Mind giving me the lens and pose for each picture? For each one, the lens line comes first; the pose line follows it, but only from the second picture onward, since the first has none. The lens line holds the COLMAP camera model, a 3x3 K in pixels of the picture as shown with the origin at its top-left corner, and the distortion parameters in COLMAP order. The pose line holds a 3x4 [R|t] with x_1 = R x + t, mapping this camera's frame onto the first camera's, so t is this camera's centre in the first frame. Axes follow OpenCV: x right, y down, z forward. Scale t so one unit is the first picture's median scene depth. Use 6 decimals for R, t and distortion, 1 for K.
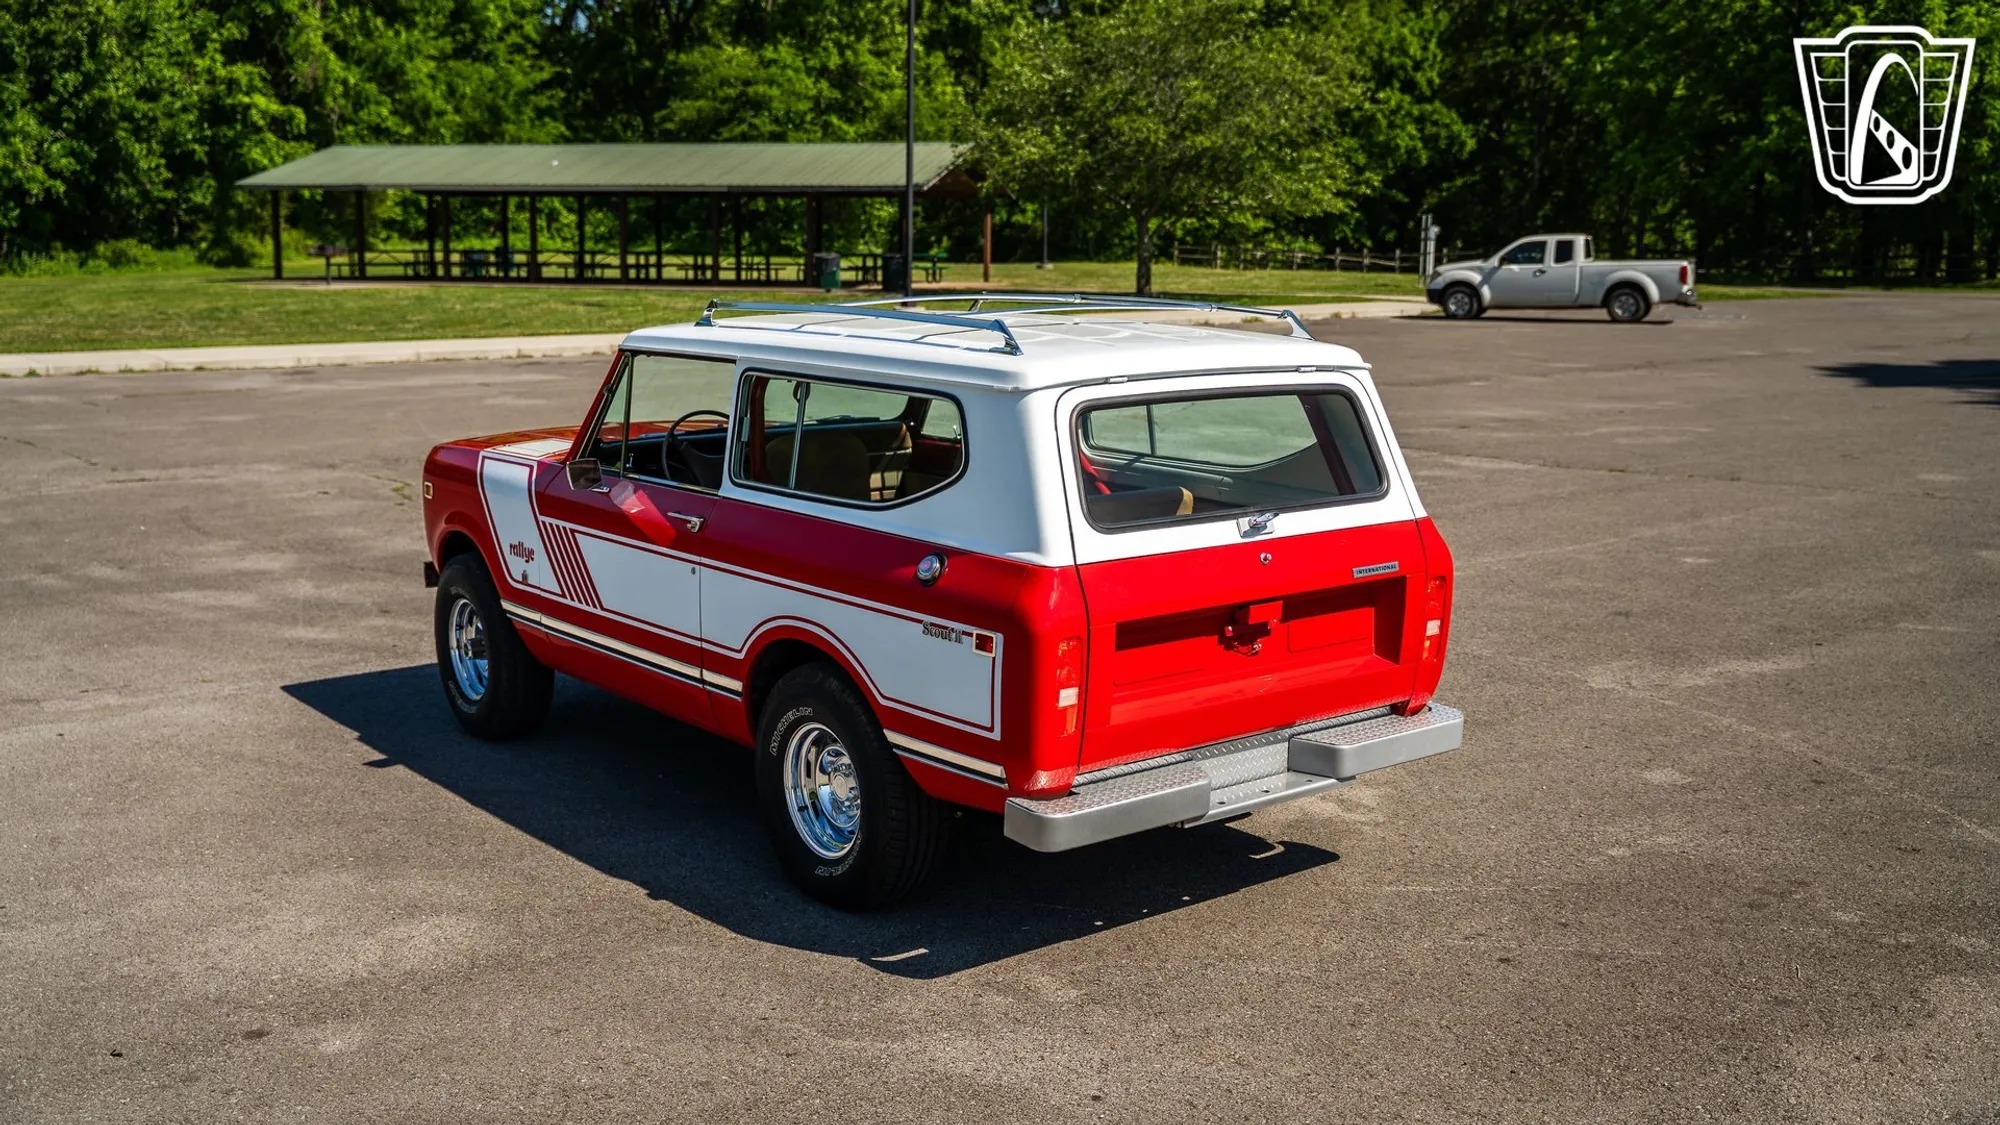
lens RADIAL K [[1941.6, 0, 1008.1], [0, 1941.6, 556.4], [0, 0, 1]] dist [-0.016352, 0.000000]
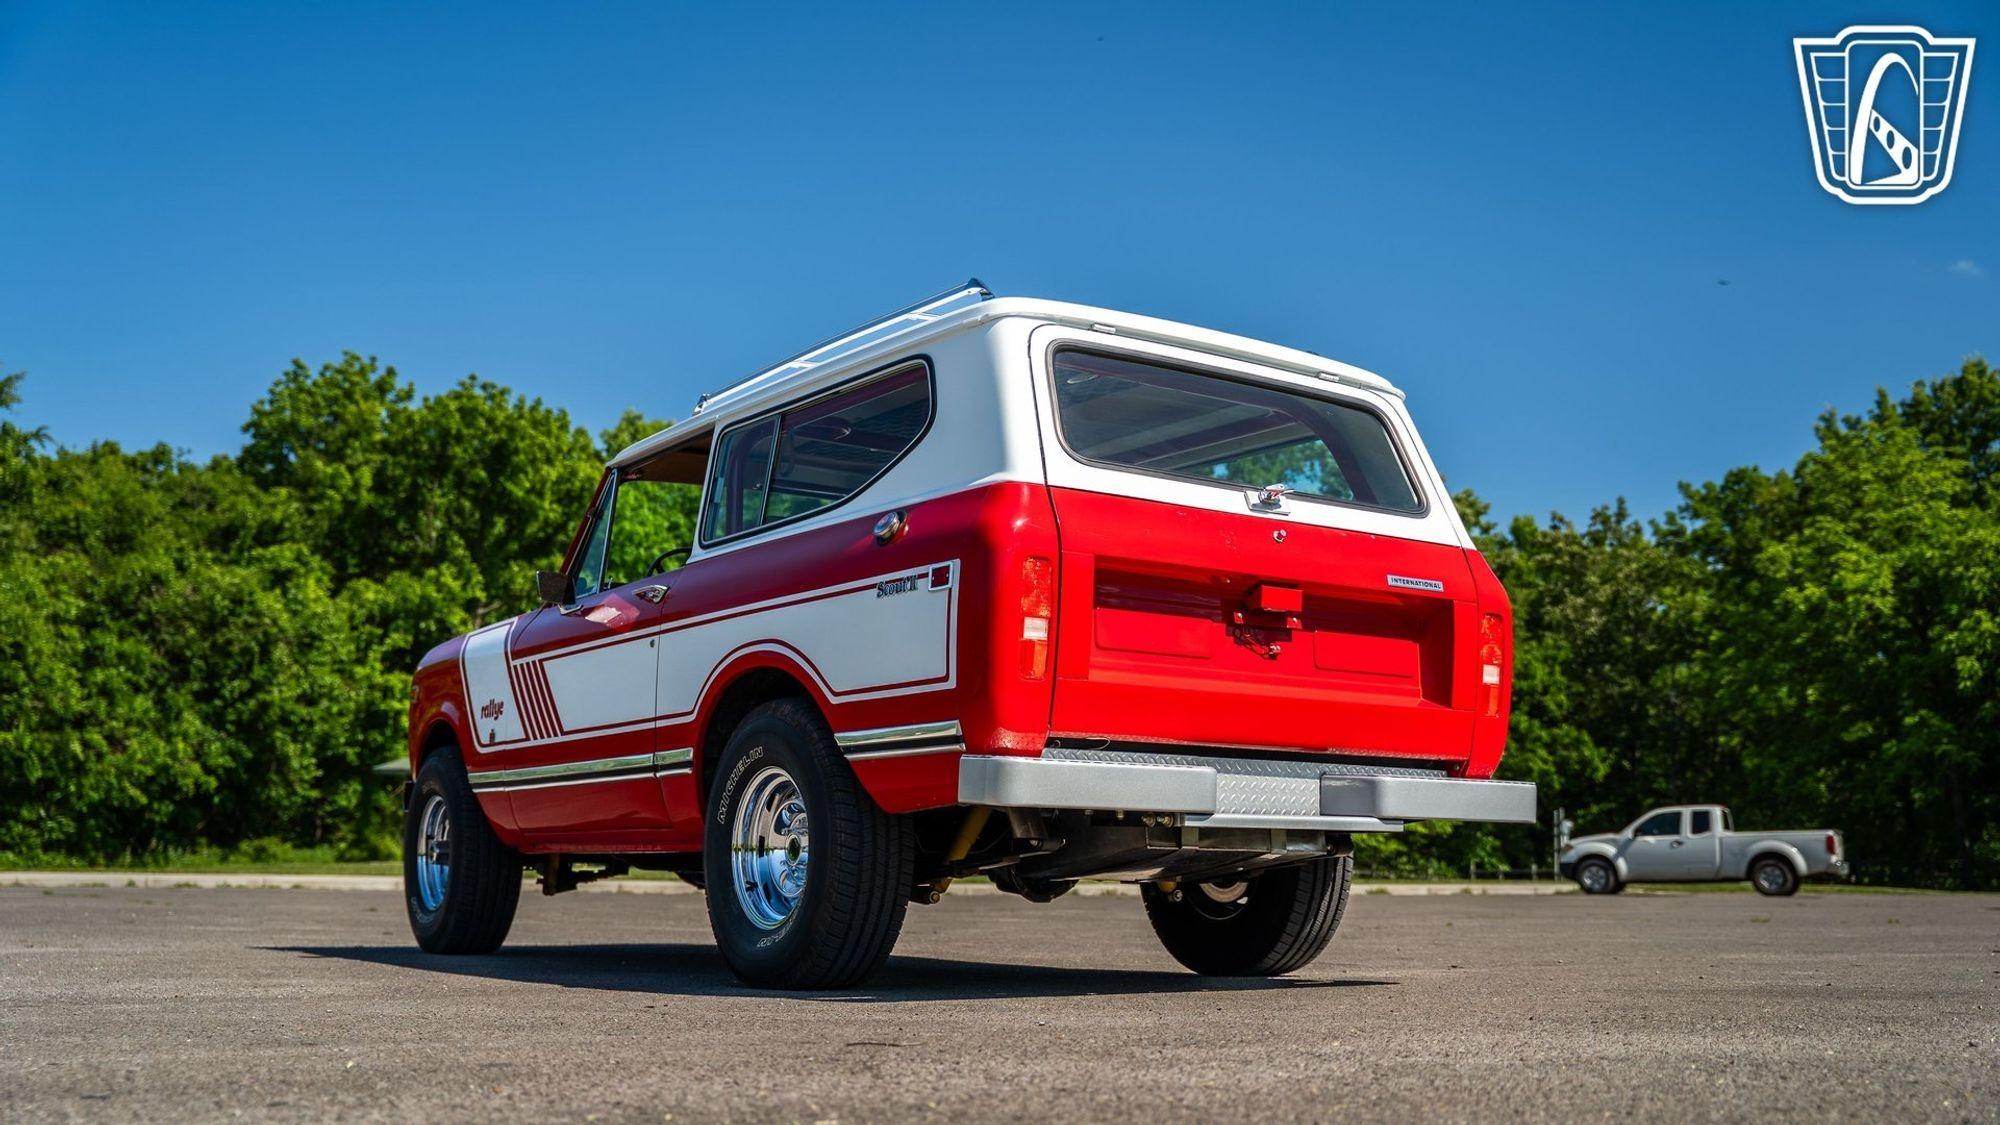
lens RADIAL K [[1941.6, 0, 1004.8], [0, 1941.6, 572.8], [0, 0, 1]] dist [-0.016352, 0.000000]
pose [[0.997505, -0.005145, -0.070410, 0.054335], [-0.017483, 0.948270, -0.316983, 0.222632], [0.068398, 0.317423, 0.945814, 0.135552]]
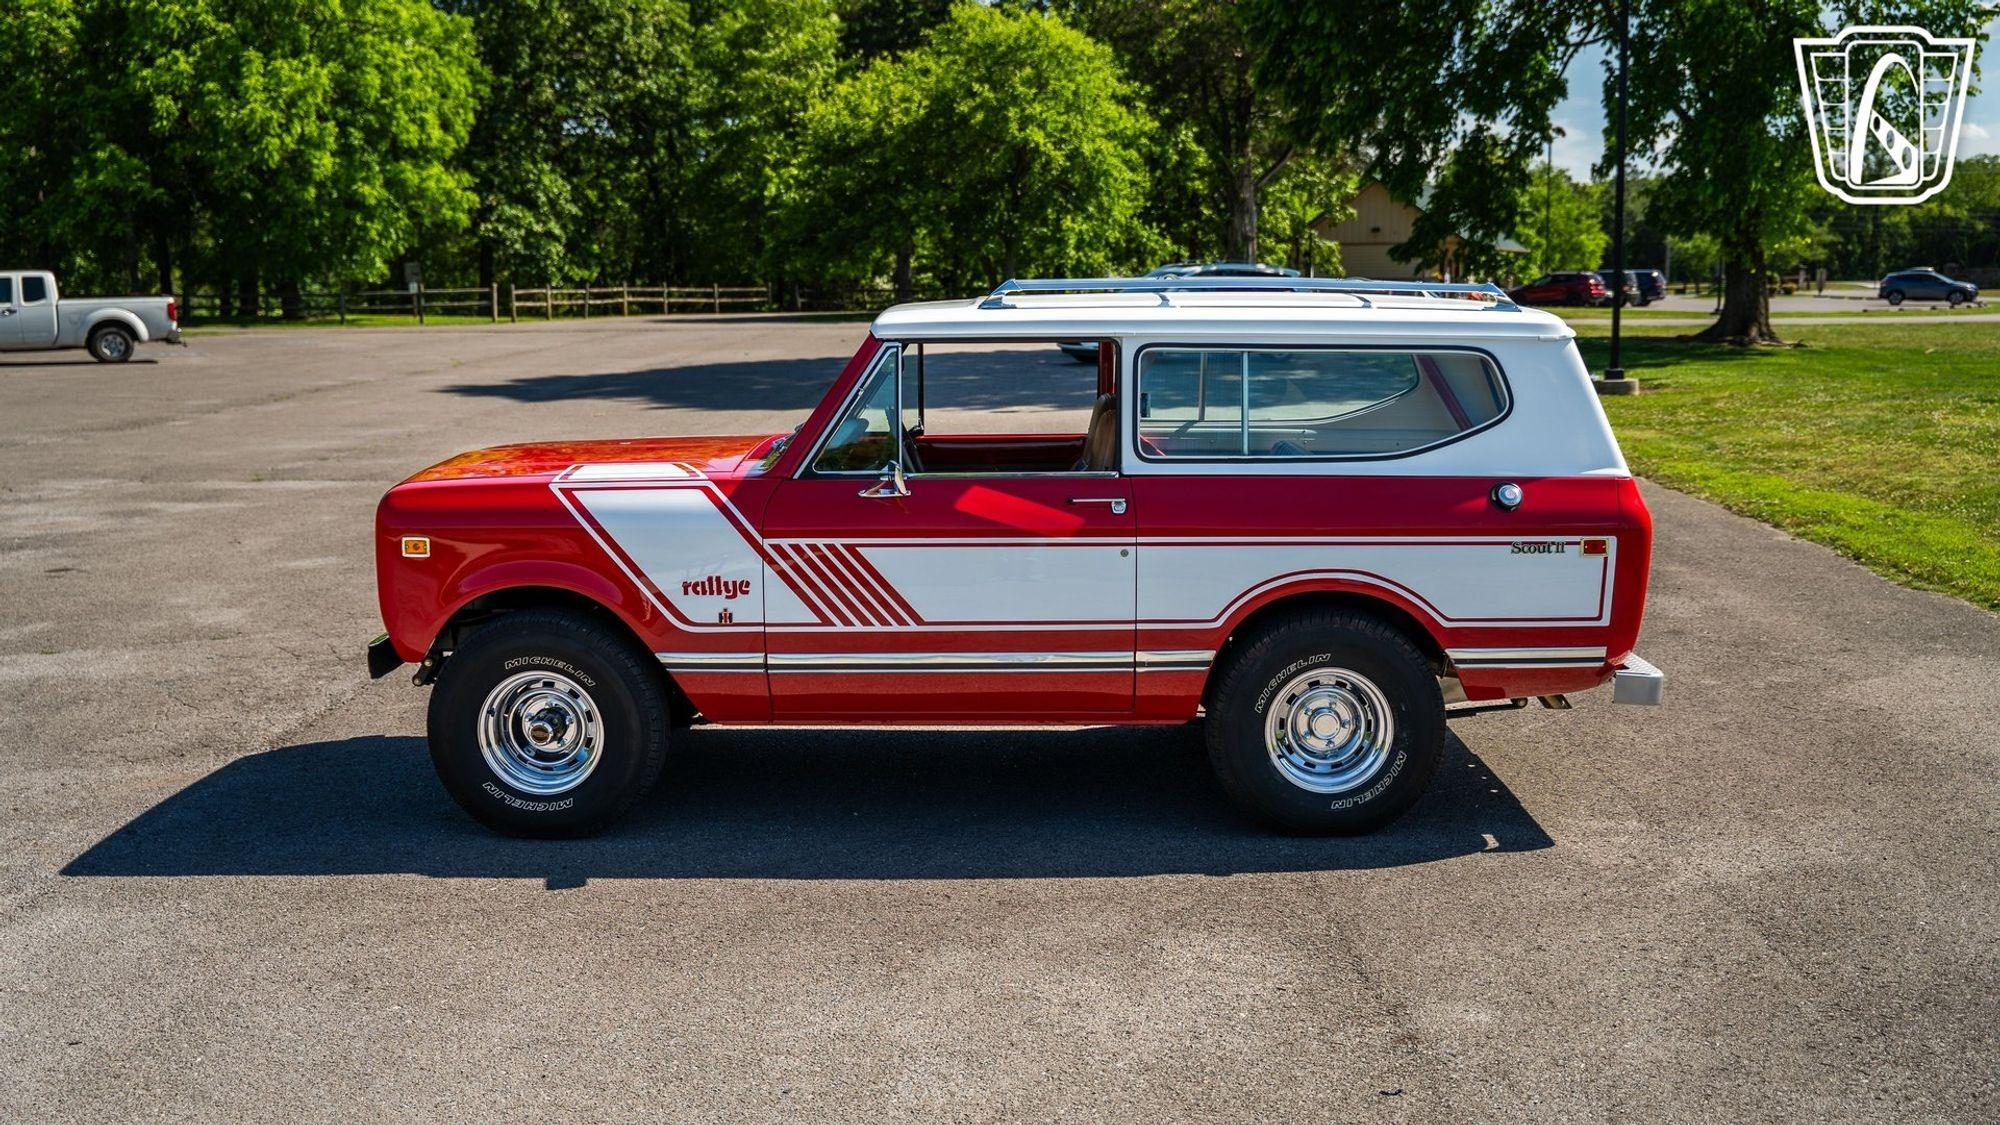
lens RADIAL K [[1941.6, 0, 1002.6], [0, 1941.6, 571.5], [0, 0, 1]] dist [-0.016352, 0.000000]
pose [[0.638002, -0.123744, 0.760027, -0.822207], [0.134919, 0.989699, 0.047880, -0.033600], [-0.758123, 0.071994, 0.648125, 0.356155]]
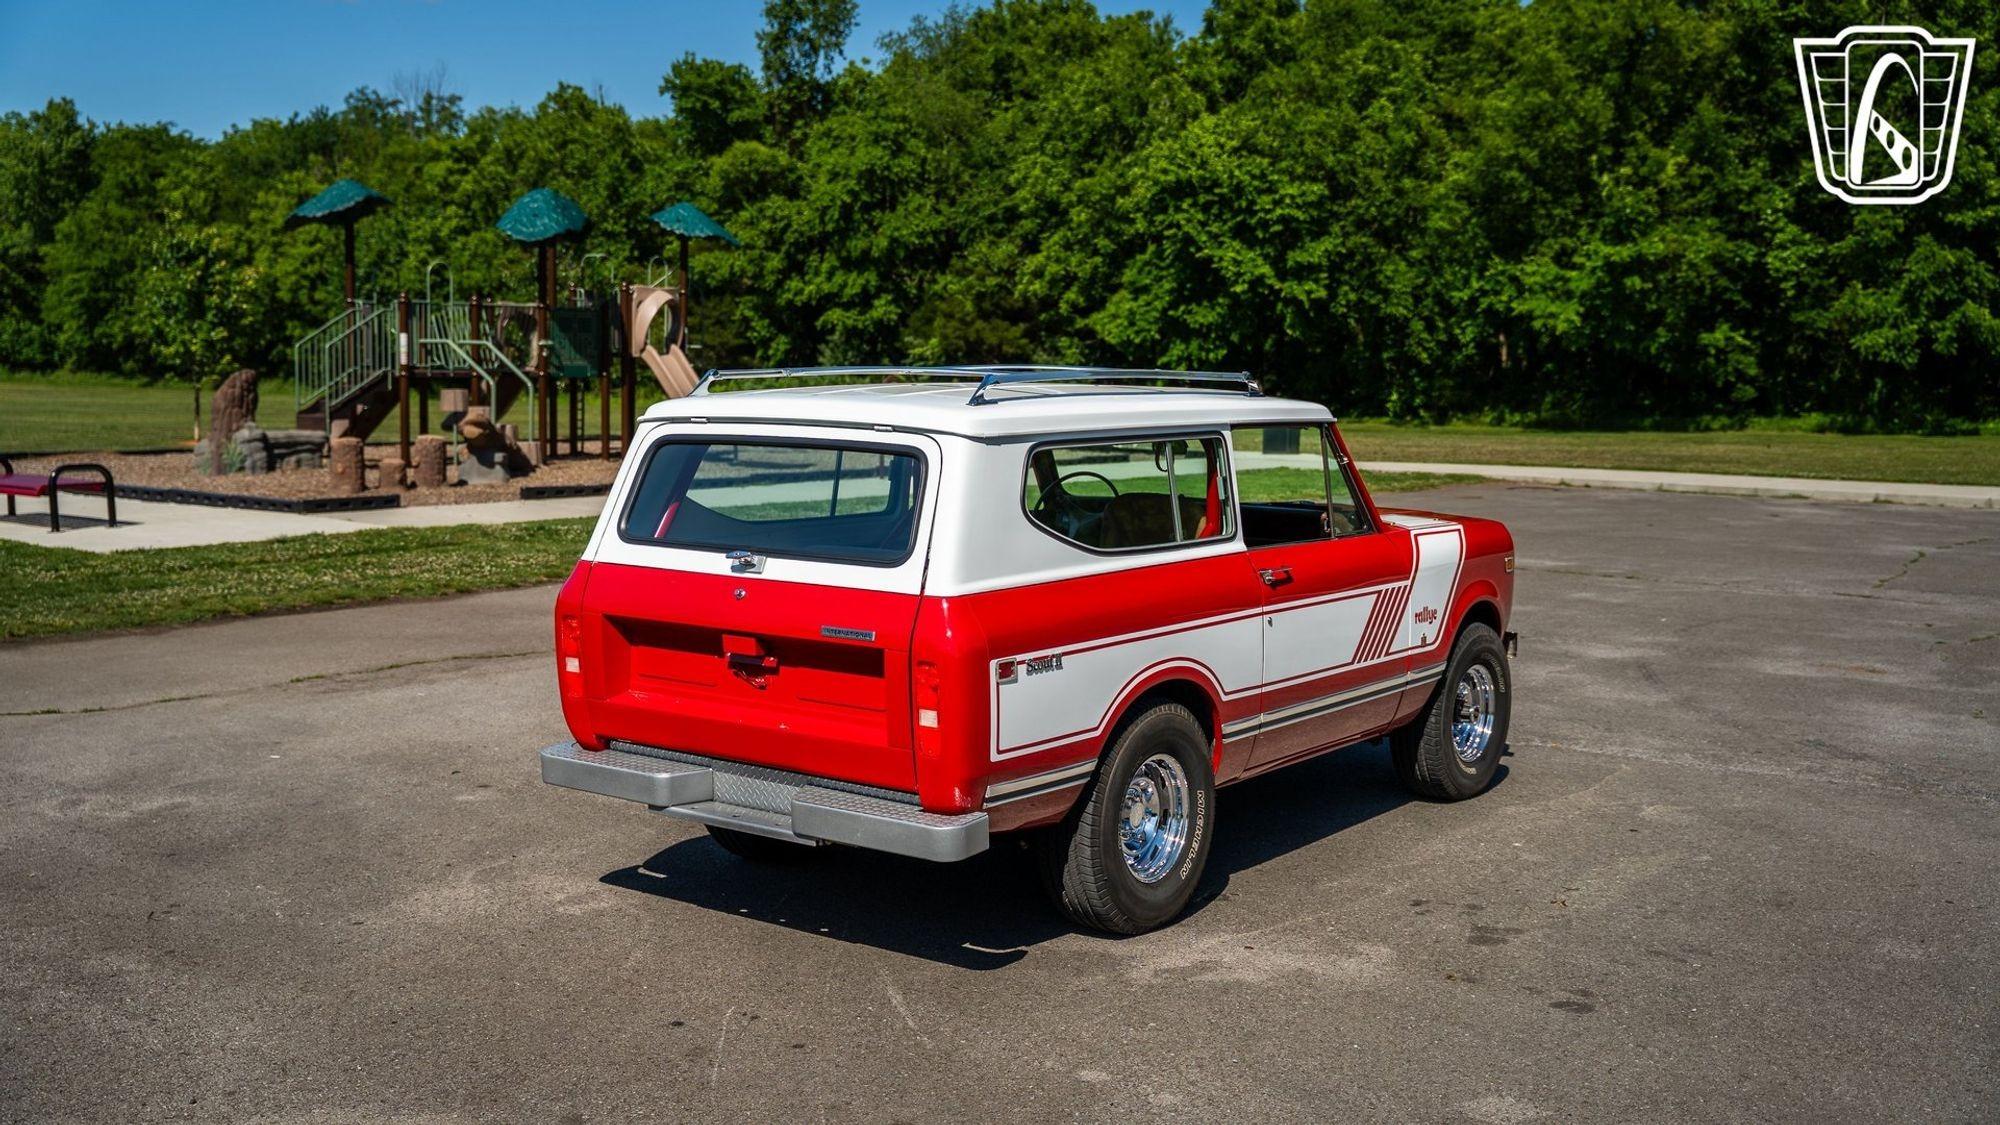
lens RADIAL K [[1941.6, 0, 964.4], [0, 1941.6, 557.4], [0, 0, 1]] dist [-0.016352, 0.000000]
pose [[0.242885, 0.098484, -0.965043, 0.904590], [-0.175014, 0.982957, 0.056264, -0.075806], [0.954137, 0.155230, 0.255981, 0.639216]]
